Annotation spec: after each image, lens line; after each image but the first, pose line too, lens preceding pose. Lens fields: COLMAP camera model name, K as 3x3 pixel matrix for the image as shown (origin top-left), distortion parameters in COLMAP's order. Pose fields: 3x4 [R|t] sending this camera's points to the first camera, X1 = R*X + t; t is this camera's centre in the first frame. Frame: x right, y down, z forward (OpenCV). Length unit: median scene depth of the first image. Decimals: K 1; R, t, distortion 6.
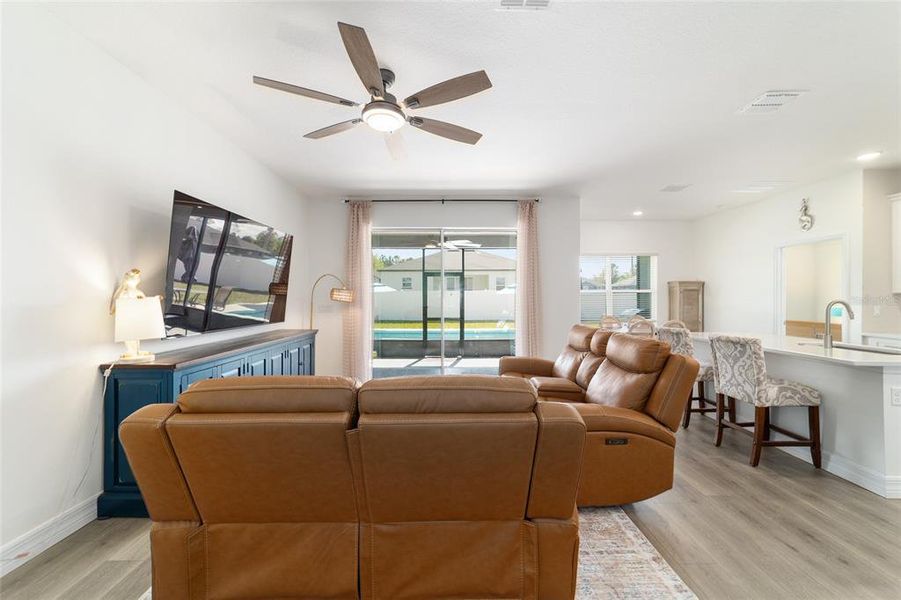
lens RADIAL K [[346.4, 0, 450.5], [0, 346.4, 300.0], [0, 0, 1]] dist [-0.018510, 0.009361]
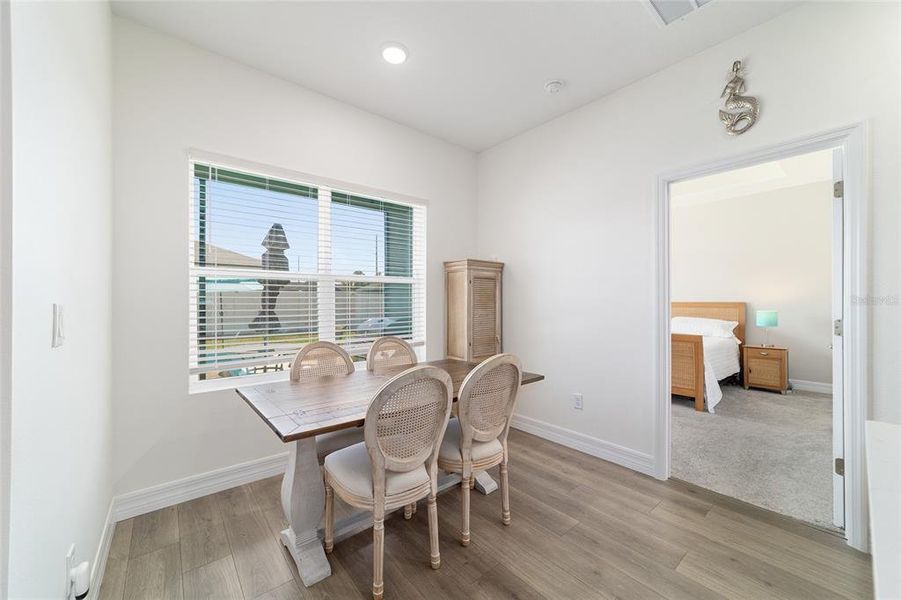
lens RADIAL K [[346.4, 0, 450.5], [0, 346.4, 300.0], [0, 0, 1]] dist [-0.018510, 0.009361]
pose [[0.768397, 0.004130, 0.639960, 0.437037], [0.006125, 0.999886, -0.013808, 0.013145], [-0.639944, 0.014530, 0.768284, 0.836019]]
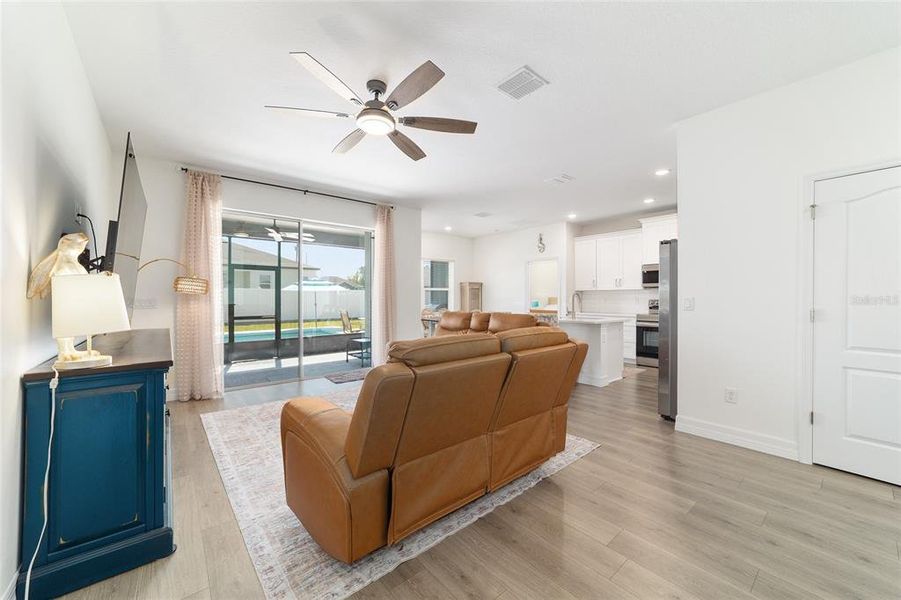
lens RADIAL K [[346.4, 0, 450.5], [0, 346.4, 300.0], [0, 0, 1]] dist [-0.018510, 0.009361]
pose [[0.772068, -0.004133, 0.635526, -0.333782], [0.005823, 0.999983, -0.000570, 0.021702], [-0.635513, 0.004141, 0.772079, -0.006938]]
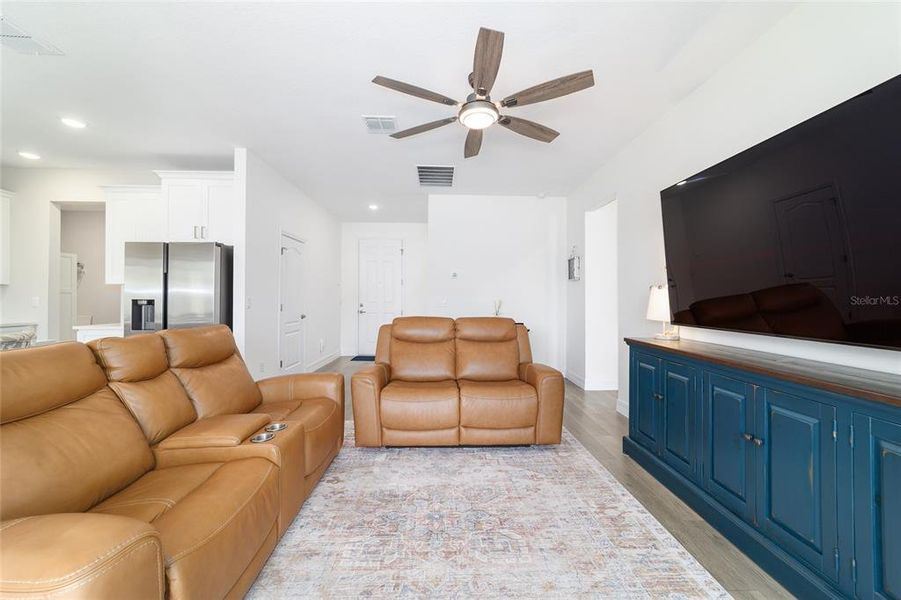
lens RADIAL K [[346.4, 0, 450.5], [0, 346.4, 300.0], [0, 0, 1]] dist [-0.018510, 0.009361]
pose [[-0.999884, -0.005976, -0.014022, -0.046118], [-0.006159, 0.999897, 0.013000, 0.012985], [0.013943, 0.013085, -0.999817, 0.954615]]
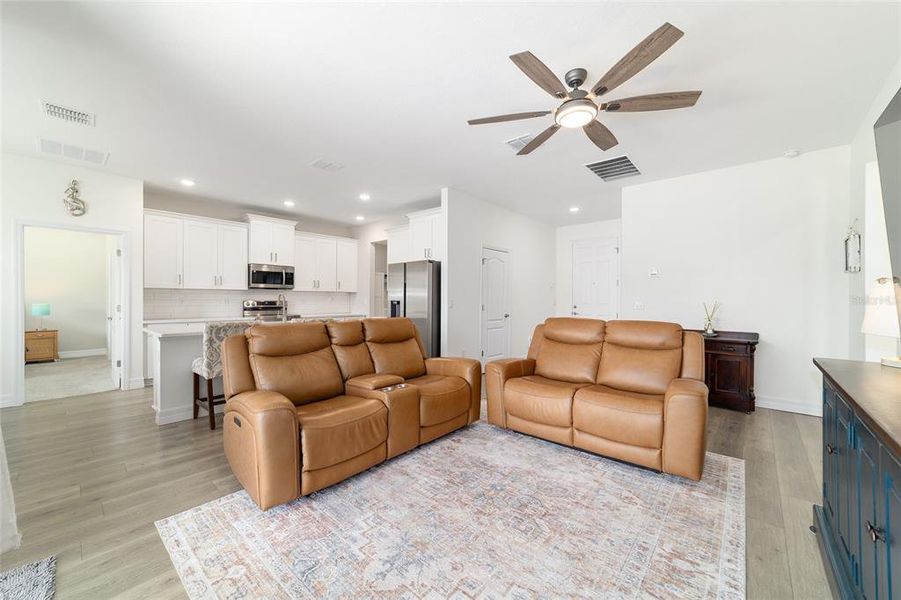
lens RADIAL K [[346.4, 0, 450.5], [0, 346.4, 300.0], [0, 0, 1]] dist [-0.018510, 0.009361]
pose [[-0.745528, -0.005351, 0.666452, -0.285449], [0.002193, 0.999943, 0.010481, 0.011948], [-0.666470, 0.009275, -0.745474, 0.944180]]
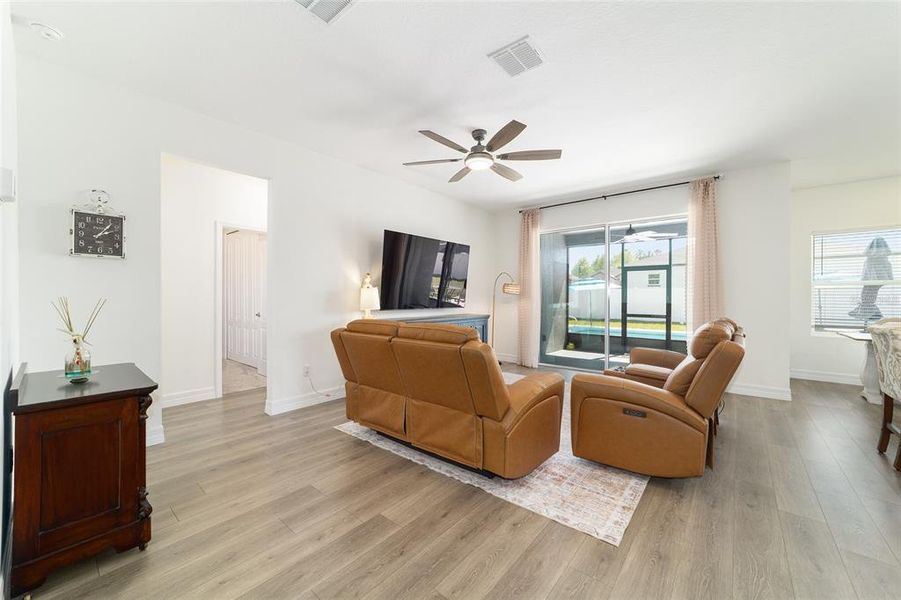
lens RADIAL K [[346.4, 0, 450.5], [0, 346.4, 300.0], [0, 0, 1]] dist [-0.018510, 0.009361]
pose [[0.762686, 0.008178, -0.646717, 0.305478], [-0.008464, 0.999961, 0.002662, 0.022621], [0.646714, 0.003444, 0.762725, -0.086626]]
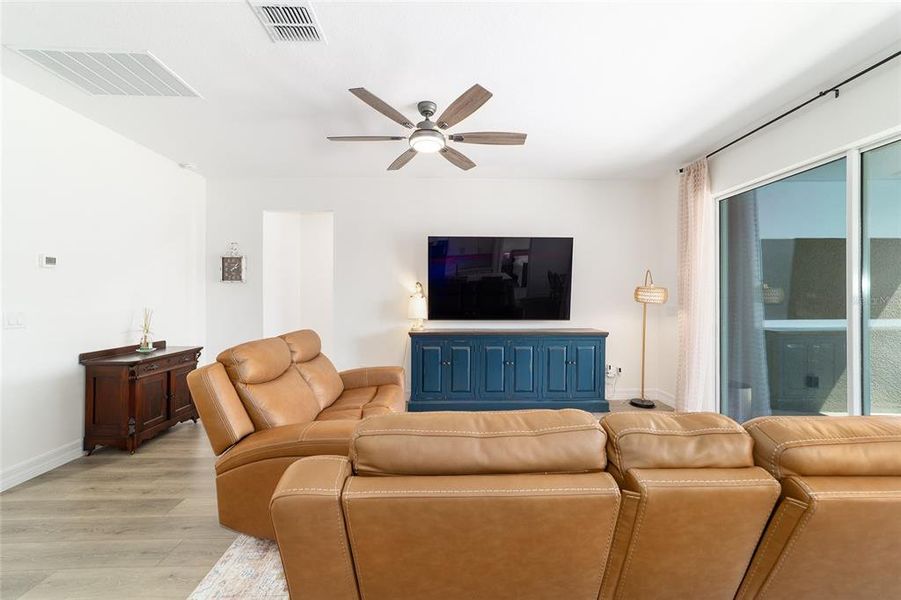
lens RADIAL K [[346.4, 0, 450.5], [0, 346.4, 300.0], [0, 0, 1]] dist [-0.018510, 0.009361]
pose [[0.013401, 0.006758, -0.999887, 0.448244], [-0.011289, 0.999914, 0.006607, -0.002270], [0.999846, 0.011199, 0.013476, 0.495451]]
